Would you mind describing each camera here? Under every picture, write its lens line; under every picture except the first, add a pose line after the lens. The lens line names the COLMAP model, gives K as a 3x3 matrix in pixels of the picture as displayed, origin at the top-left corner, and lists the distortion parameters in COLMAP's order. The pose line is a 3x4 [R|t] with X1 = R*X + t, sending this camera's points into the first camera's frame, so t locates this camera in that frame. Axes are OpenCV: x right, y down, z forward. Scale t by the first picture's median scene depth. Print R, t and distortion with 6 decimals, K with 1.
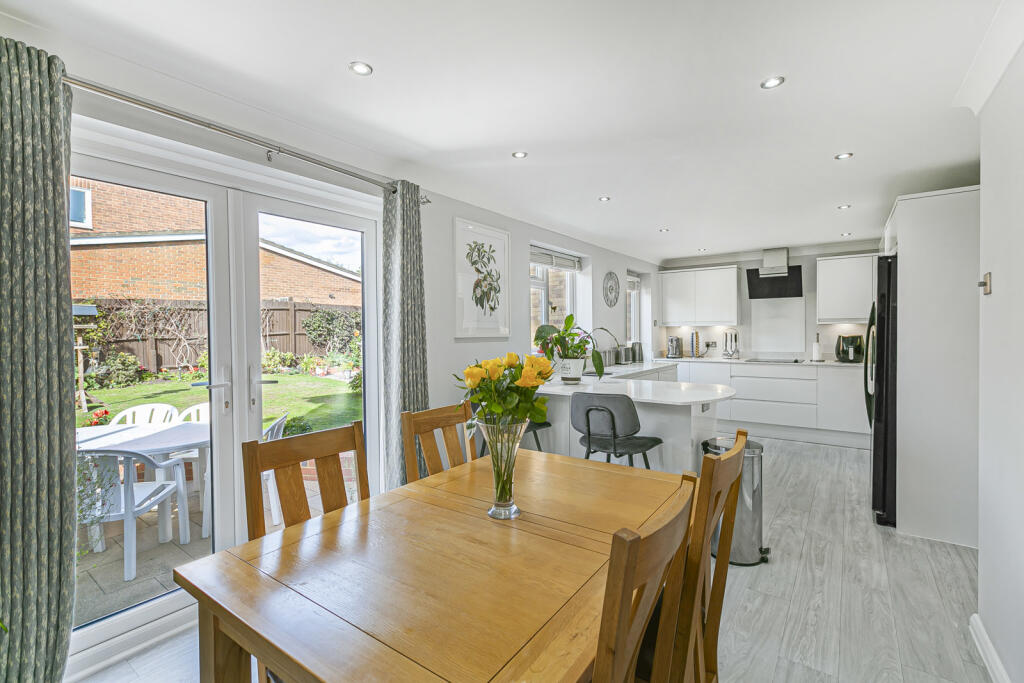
lens RADIAL K [[459.7, 0, 515.2], [0, 459.7, 334.7], [0, 0, 1]] dist [0.003081, -0.001890]
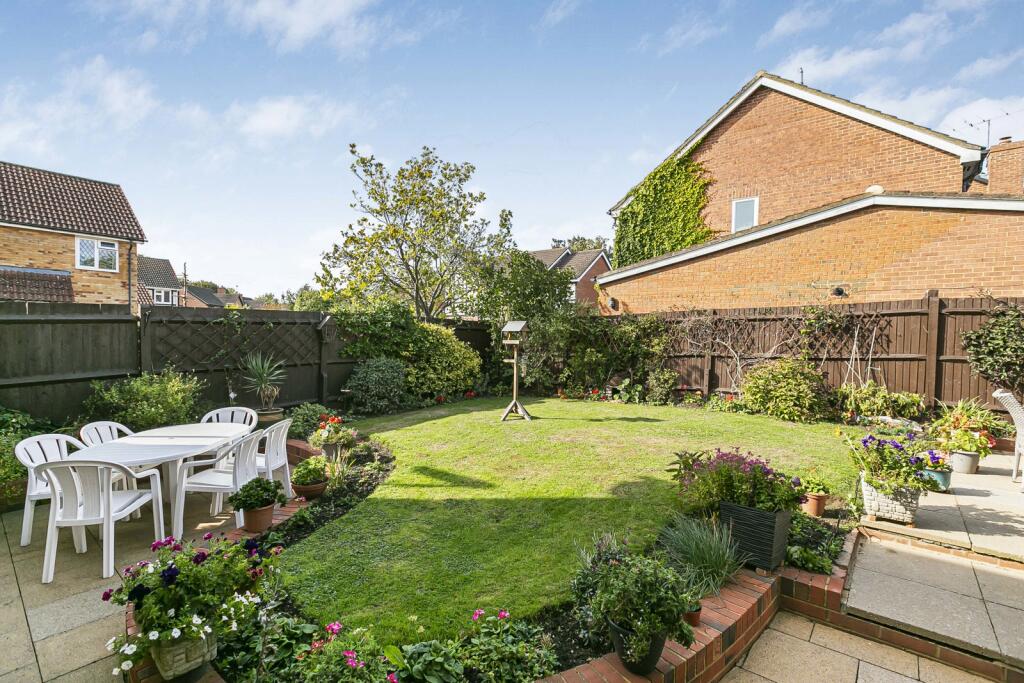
lens RADIAL K [[459.7, 0, 515.3], [0, 459.7, 342.3], [0, 0, 1]] dist [0.003081, -0.001890]
pose [[-0.076125, 0.017618, -0.996943, 0.050088], [-0.029145, 0.999377, 0.019886, -0.011152], [0.996672, 0.030570, -0.075564, 0.355966]]
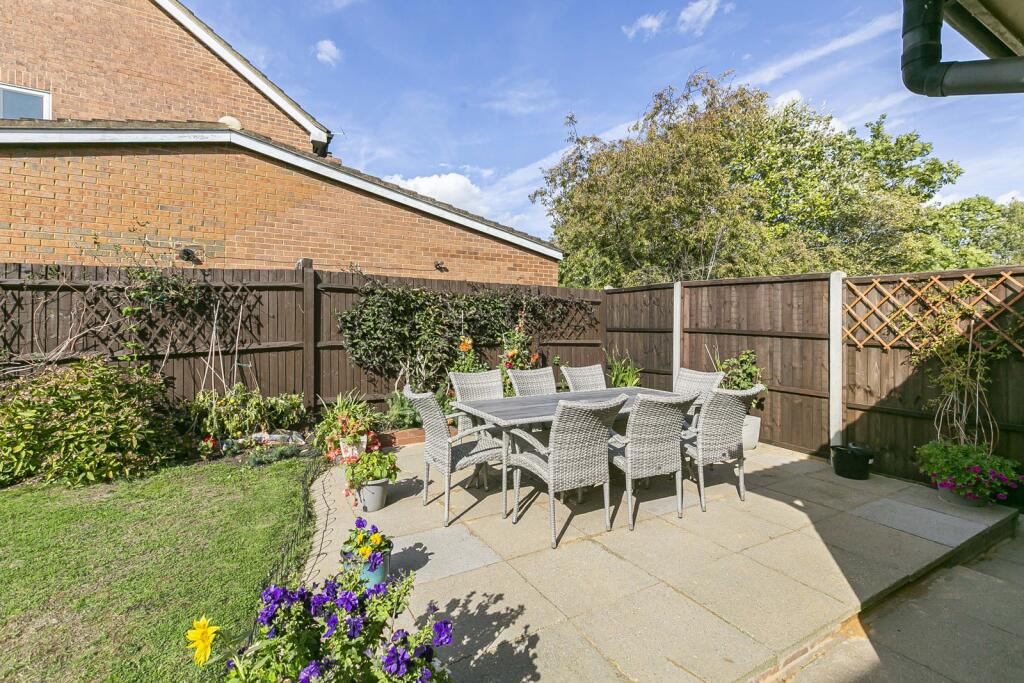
lens RADIAL K [[459.7, 0, 515.4], [0, 459.7, 332.1], [0, 0, 1]] dist [0.003081, -0.001890]
pose [[0.911332, 0.004333, -0.411649, -0.091275], [-0.004420, 0.999990, 0.000740, -0.010252], [0.411649, 0.001145, 0.911342, 0.442229]]
